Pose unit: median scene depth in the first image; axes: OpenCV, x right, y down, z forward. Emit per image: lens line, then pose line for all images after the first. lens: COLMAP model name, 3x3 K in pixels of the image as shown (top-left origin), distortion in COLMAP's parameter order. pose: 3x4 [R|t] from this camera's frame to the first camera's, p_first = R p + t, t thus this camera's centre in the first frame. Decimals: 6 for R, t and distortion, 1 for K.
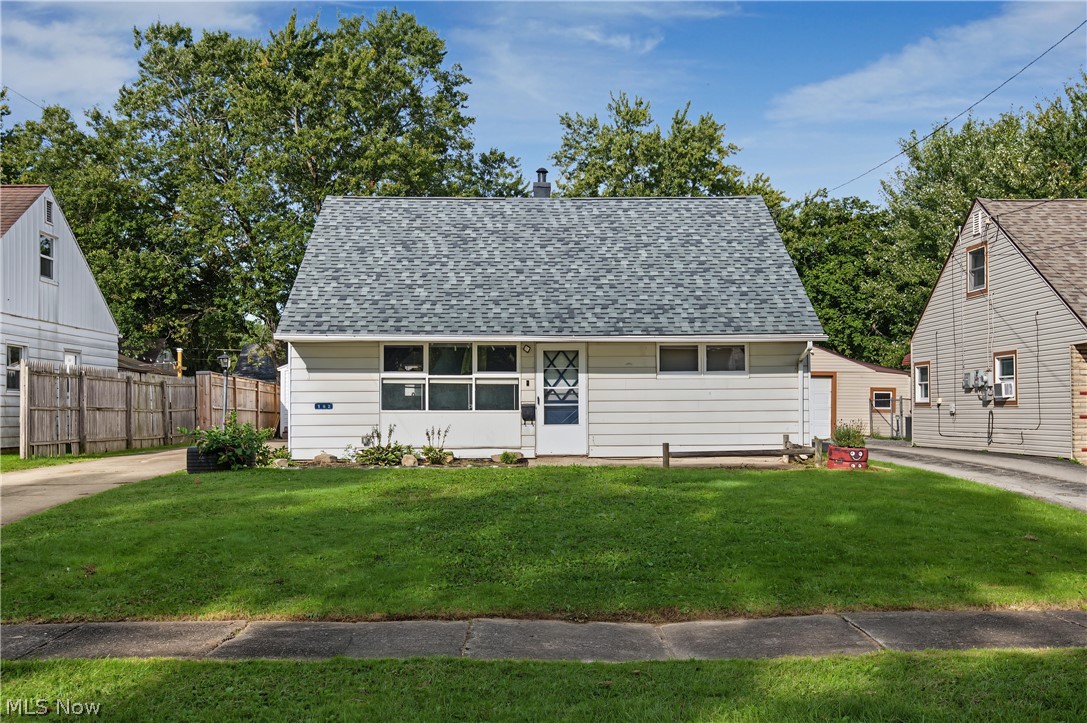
lens RADIAL K [[1034.0, 0, 543.5], [0, 1034.0, 361.5], [0, 0, 1]] dist [0.016523, 0.006926]
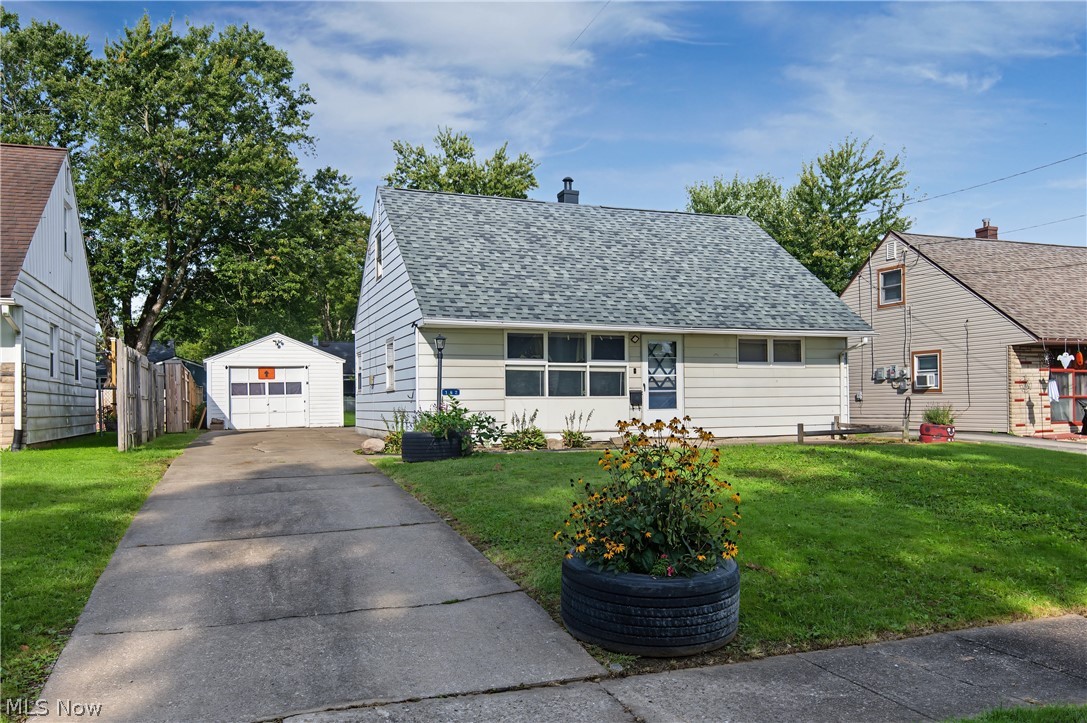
lens RADIAL K [[837.8, 0, 546.0], [0, 837.8, 393.0], [0, 0, 1]] dist [0.004303, -0.002435]
pose [[0.939428, -0.000735, 0.342744, -0.401670], [-0.010599, 0.999457, 0.031196, 0.017537], [-0.342581, -0.032939, 0.938911, 0.207207]]
